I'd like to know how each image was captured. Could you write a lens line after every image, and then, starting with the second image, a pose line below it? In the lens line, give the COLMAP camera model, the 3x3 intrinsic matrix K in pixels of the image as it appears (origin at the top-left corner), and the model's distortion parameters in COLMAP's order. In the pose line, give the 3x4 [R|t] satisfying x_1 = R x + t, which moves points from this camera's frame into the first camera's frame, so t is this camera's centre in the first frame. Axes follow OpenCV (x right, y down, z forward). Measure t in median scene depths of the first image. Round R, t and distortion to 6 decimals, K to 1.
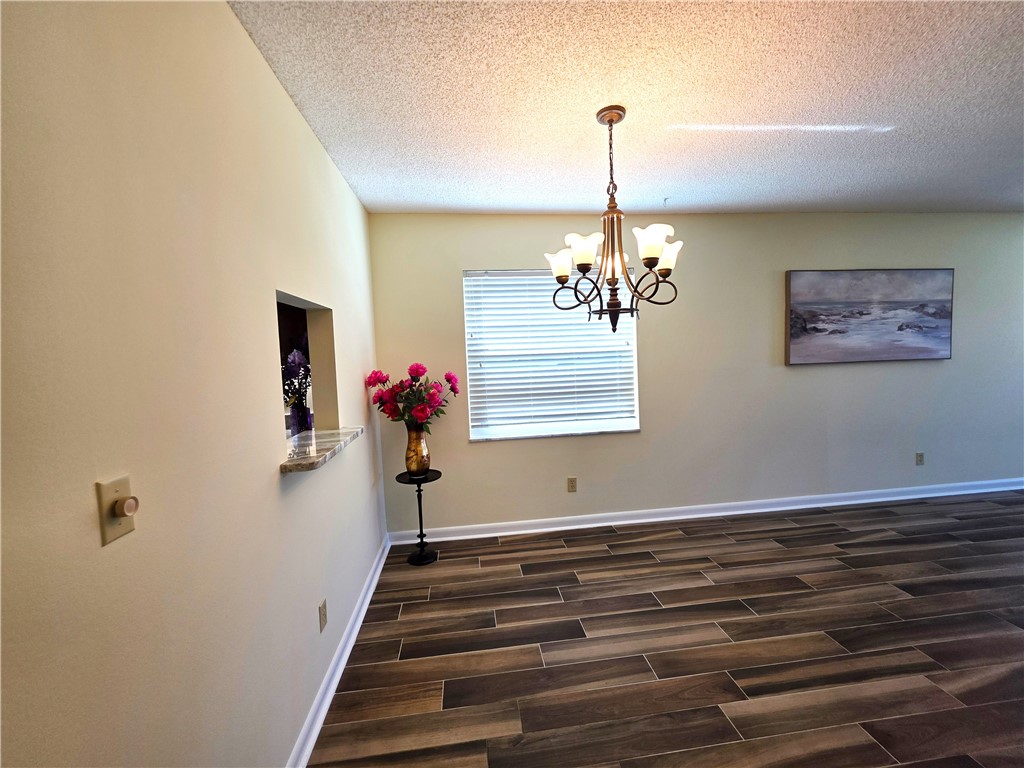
lens RADIAL K [[411.4, 0, 508.0], [0, 411.4, 379.6], [0, 0, 1]] dist [0.001668, 0.000005]
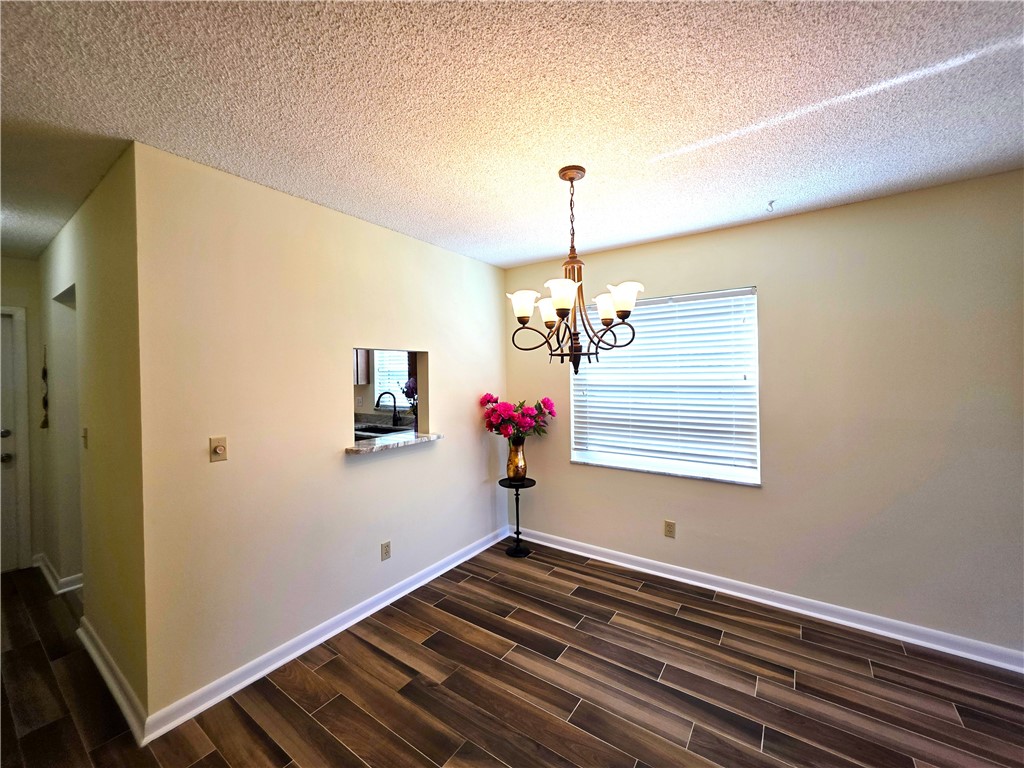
lens RADIAL K [[411.4, 0, 508.0], [0, 411.4, 379.6], [0, 0, 1]] dist [0.001668, 0.000005]
pose [[0.742762, 0.039802, -0.668371, 0.640125], [-0.059072, 0.998234, -0.006202, -0.065879], [0.666944, 0.044088, 0.743802, 0.082919]]
